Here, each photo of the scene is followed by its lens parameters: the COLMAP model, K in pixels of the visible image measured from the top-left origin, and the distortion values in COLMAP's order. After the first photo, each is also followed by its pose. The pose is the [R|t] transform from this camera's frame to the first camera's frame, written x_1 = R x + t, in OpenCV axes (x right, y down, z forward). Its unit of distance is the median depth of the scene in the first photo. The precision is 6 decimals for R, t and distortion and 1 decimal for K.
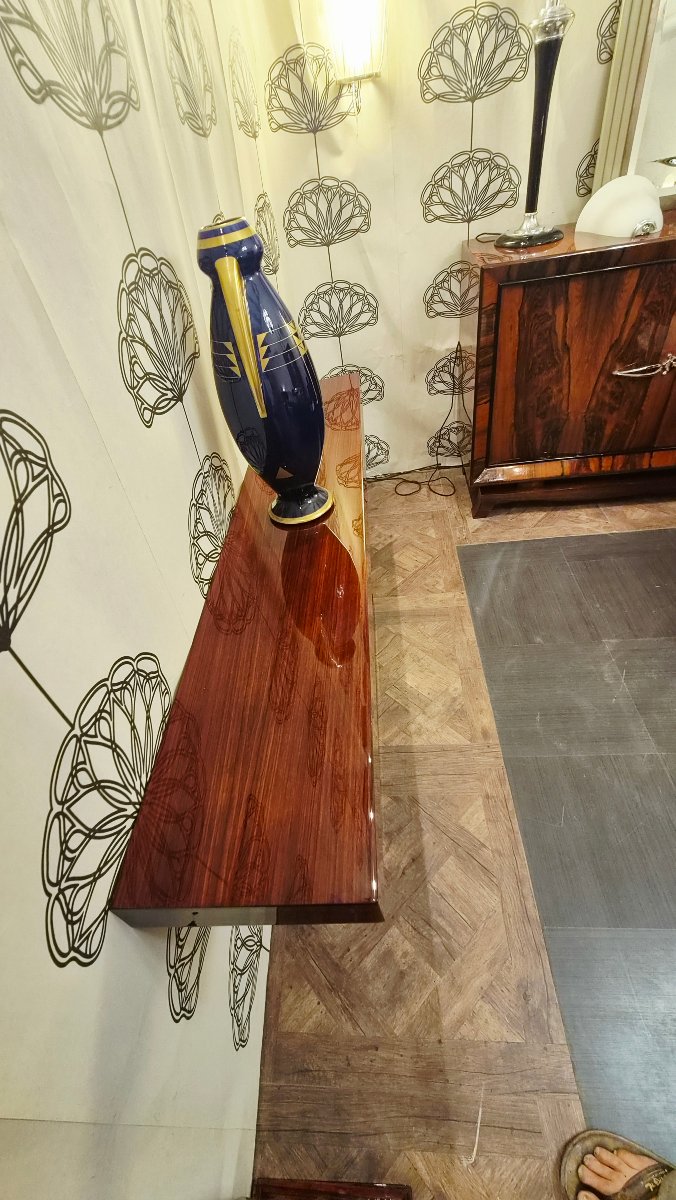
lens RADIAL K [[495.5, 0, 332.6], [0, 495.5, 592.6], [0, 0, 1]] dist [-0.004795, 0.000049]
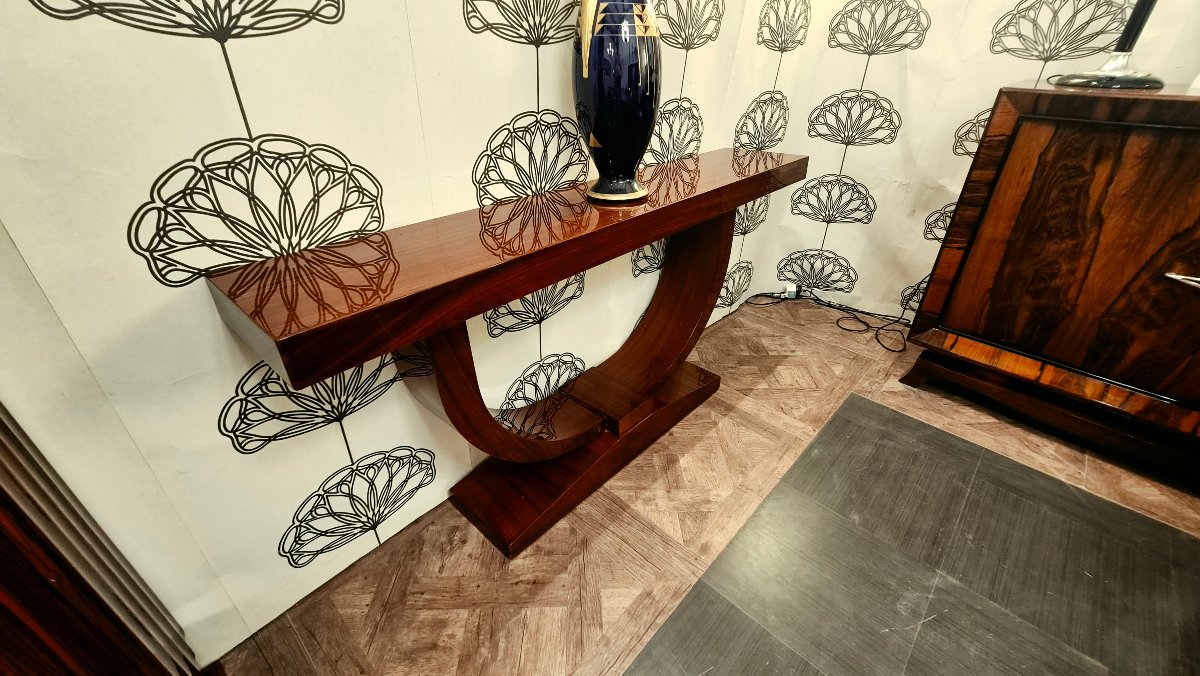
lens RADIAL K [[494.5, 0, 606.8], [0, 494.5, 330.1], [0, 0, 1]] dist [-0.003148, -0.000091]
pose [[0.755364, 0.457295, -0.469368, 0.359112], [-0.528038, 0.848917, -0.022702, 0.070784], [0.388073, 0.264992, 0.882711, 0.089934]]
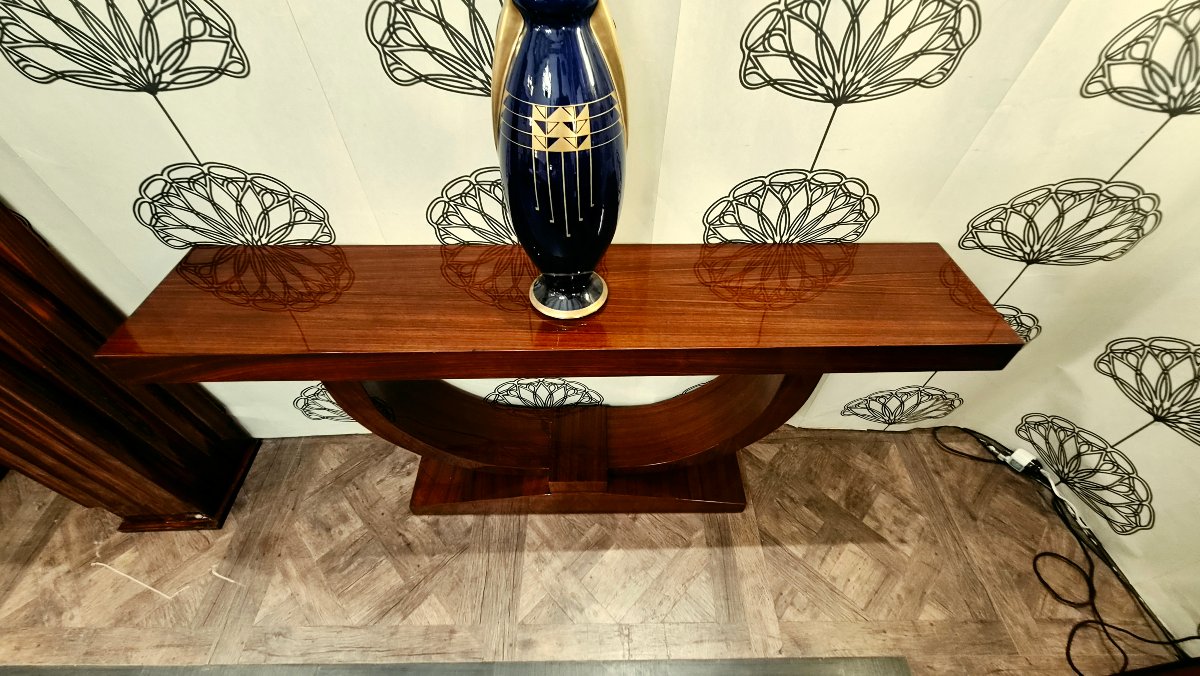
lens RADIAL K [[495.5, 0, 605.4], [0, 495.5, 329.9], [0, 0, 1]] dist [-0.004795, 0.000049]
pose [[0.054501, 0.826565, -0.560196, 0.303957], [-0.690316, 0.436550, 0.576965, -0.443911], [0.721453, 0.355267, 0.594383, 0.370990]]
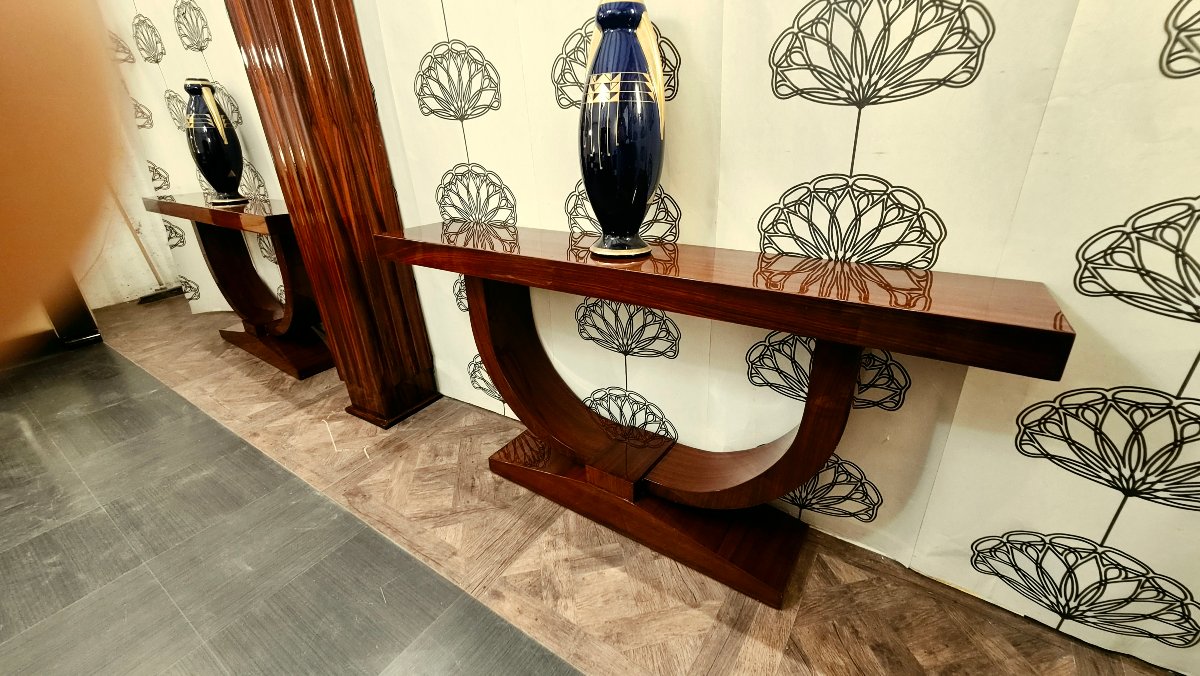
lens RADIAL K [[492.5, 0, 605.1], [0, 492.5, 330.2], [0, 0, 1]] dist [-0.007888, 0.004187]
pose [[-0.511155, 0.478127, -0.714224, 0.520960], [-0.492653, 0.517940, 0.699308, -0.532206], [0.704283, 0.709319, -0.029197, 0.740577]]
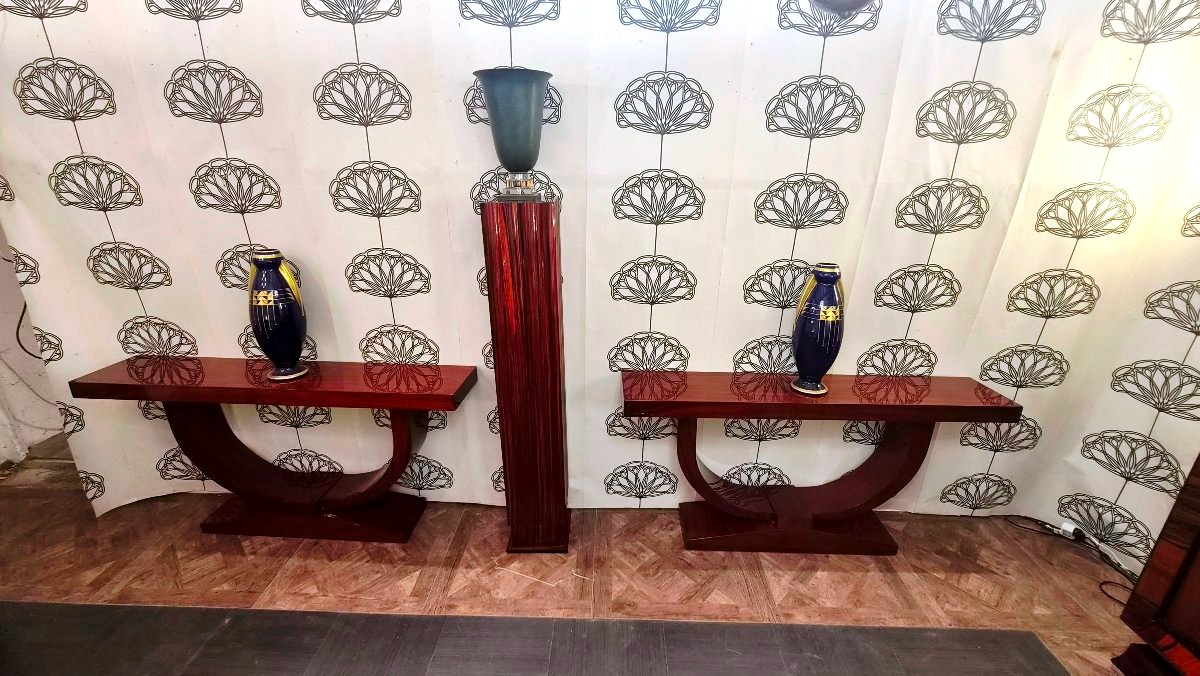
lens RADIAL K [[495.5, 0, 605.4], [0, 495.5, 329.9], [0, 0, 1]] dist [-0.004795, 0.000049]
pose [[0.024028, 0.470757, -0.881936, 0.965660], [-0.690526, 0.645742, 0.325869, -0.259574], [0.722908, 0.601170, 0.340586, -0.216646]]
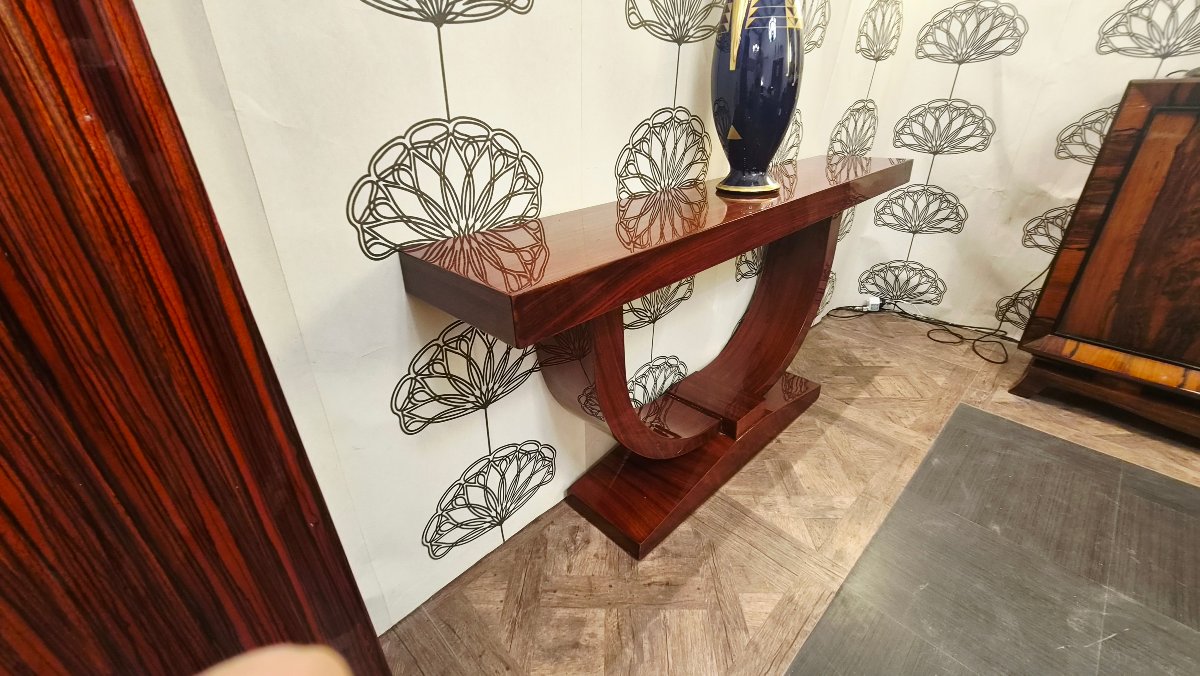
lens RADIAL K [[492.5, 0, 605.1], [0, 492.5, 330.2], [0, 0, 1]] dist [-0.007888, 0.004187]
pose [[0.724550, 0.425829, -0.541938, 0.273060], [-0.531544, 0.845776, -0.046084, 0.192375], [0.438734, 0.321454, 0.839154, 0.052100]]
